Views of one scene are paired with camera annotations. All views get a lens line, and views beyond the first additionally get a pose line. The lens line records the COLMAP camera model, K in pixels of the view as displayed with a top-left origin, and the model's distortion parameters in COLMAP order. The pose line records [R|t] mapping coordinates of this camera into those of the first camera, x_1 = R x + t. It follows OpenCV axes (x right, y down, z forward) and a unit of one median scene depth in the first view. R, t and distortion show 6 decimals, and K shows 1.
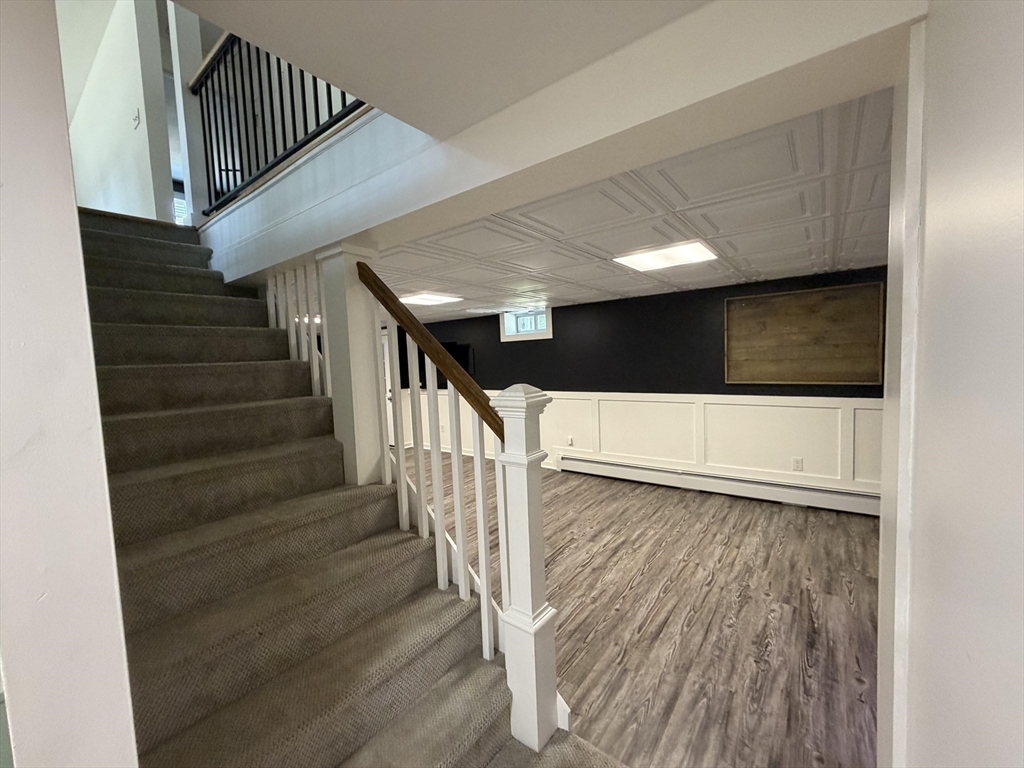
lens RADIAL K [[409.2, 0, 511.6], [0, 409.2, 384.5], [0, 0, 1]] dist [0.001415, 0.000246]
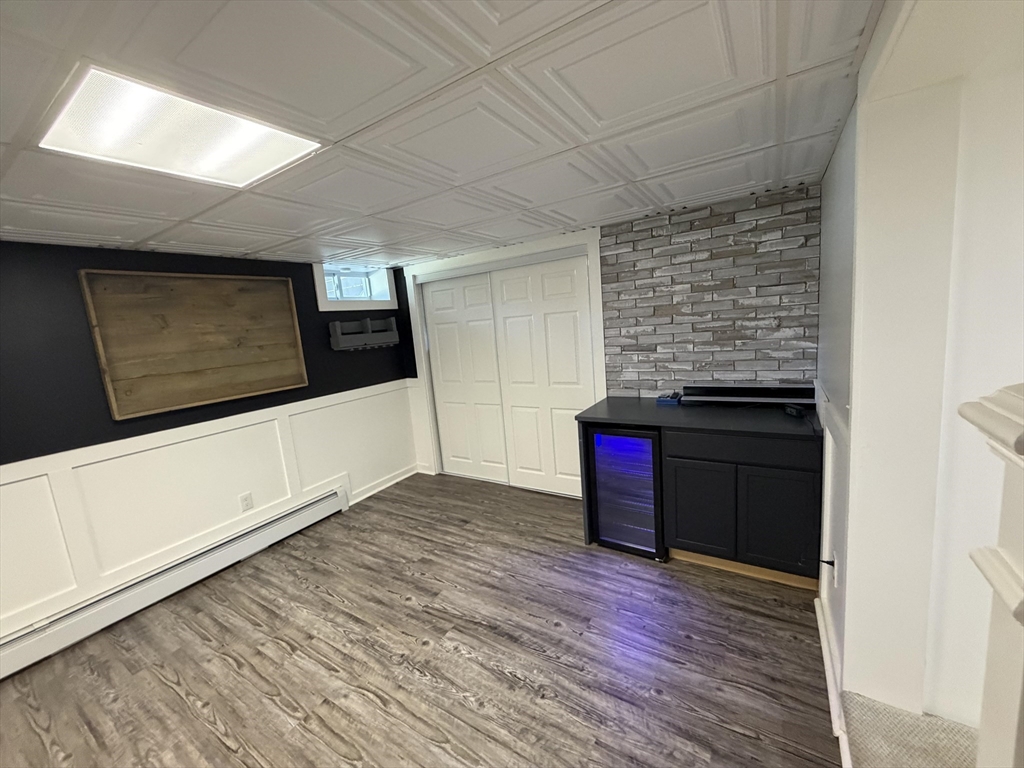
lens RADIAL K [[409.2, 0, 512.0], [0, 409.2, 384.1], [0, 0, 1]] dist [0.001415, 0.000246]
pose [[-0.083355, -0.099190, 0.991571, -0.099053], [0.155003, 0.981633, 0.111226, -0.035890], [-0.984391, 0.162968, -0.066449, 0.584888]]
